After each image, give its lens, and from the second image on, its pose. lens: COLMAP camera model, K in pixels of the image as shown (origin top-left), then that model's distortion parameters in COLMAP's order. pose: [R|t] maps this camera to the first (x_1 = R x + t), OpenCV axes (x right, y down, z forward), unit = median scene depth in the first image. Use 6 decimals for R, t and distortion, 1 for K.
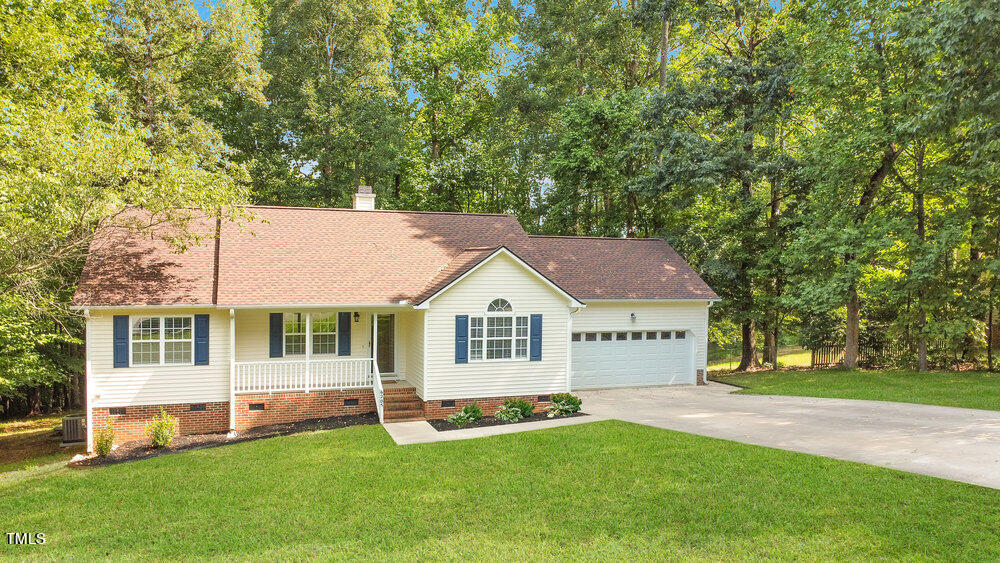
lens RADIAL K [[792.8, 0, 500.0], [0, 792.8, 281.5], [0, 0, 1]] dist [-0.005650, -0.001588]
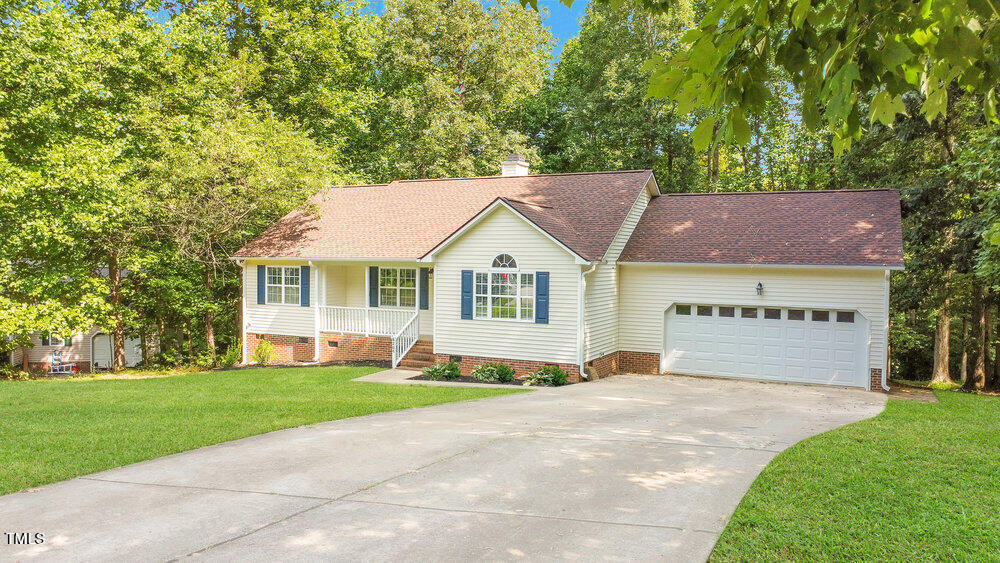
lens RADIAL K [[777.4, 0, 495.3], [0, 777.4, 263.5], [0, 0, 1]] dist [-0.000403, 0.000217]
pose [[0.666683, -0.000304, -0.745341, 0.687615], [-0.022951, 0.999517, -0.020936, 0.052815], [0.744988, 0.031064, 0.666354, 0.379059]]
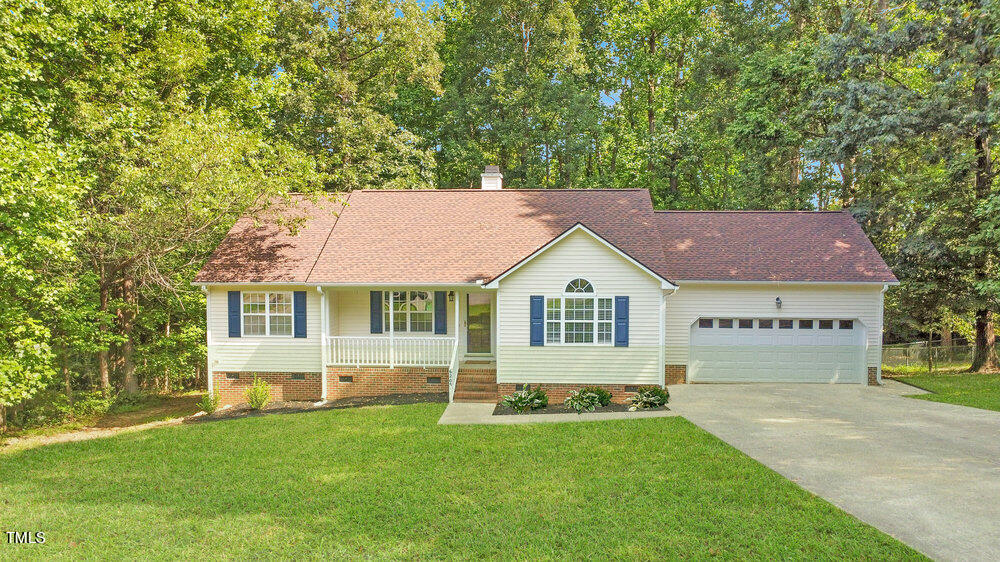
lens RADIAL K [[790.8, 0, 500.0], [0, 790.8, 281.0], [0, 0, 1]] dist [-0.007550, -0.006433]
pose [[0.914496, 0.007615, -0.404524, 0.293843], [0.000647, 0.999794, 0.020282, 0.005160], [0.404595, -0.018810, 0.914303, 0.110335]]
